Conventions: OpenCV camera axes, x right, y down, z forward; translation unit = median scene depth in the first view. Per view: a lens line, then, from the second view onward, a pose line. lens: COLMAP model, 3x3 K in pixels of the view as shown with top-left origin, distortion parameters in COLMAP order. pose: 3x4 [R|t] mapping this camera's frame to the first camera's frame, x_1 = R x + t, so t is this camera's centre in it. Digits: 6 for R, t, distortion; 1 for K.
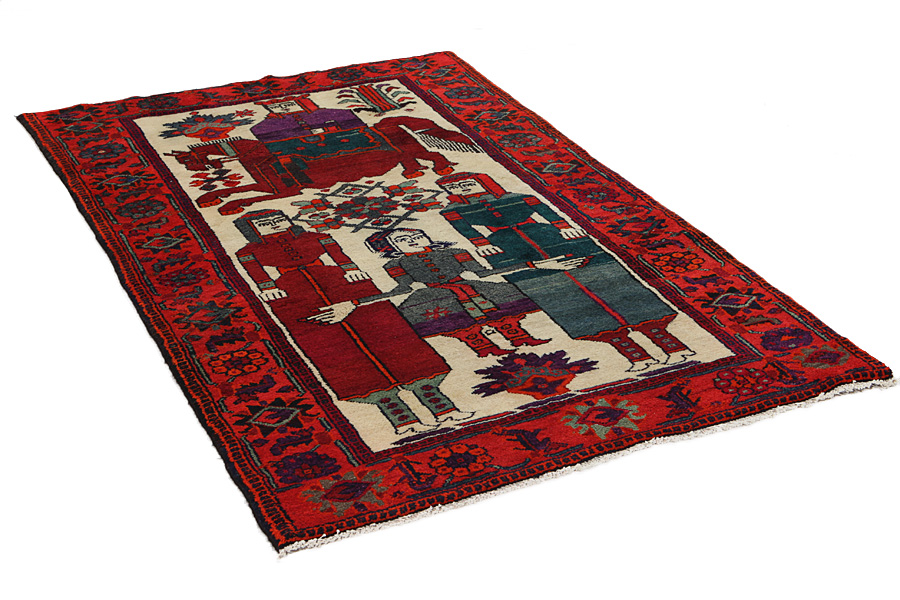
lens RADIAL K [[1503.6, 0, 475.5], [0, 1503.6, 300.7], [0, 0, 1]] dist [-0.007588, -0.020577]
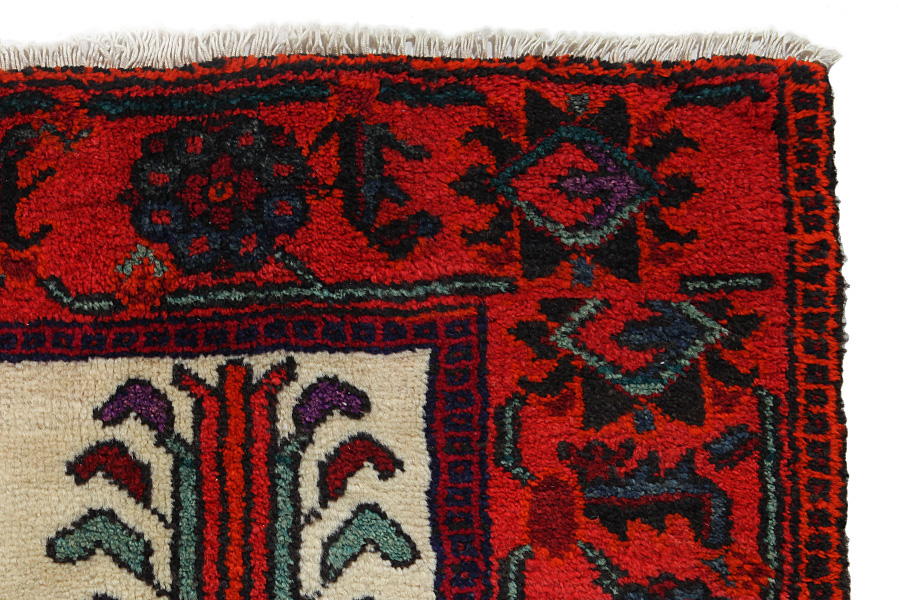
lens RADIAL K [[1503.6, 0, 475.5], [0, 1503.6, 300.7], [0, 0, 1]] dist [-0.007588, -0.020577]
pose [[0.915740, 0.400028, -0.037402, -0.050430], [-0.194229, 0.522266, 0.830369, -0.397931], [0.351704, -0.753137, 0.555957, 1.100092]]
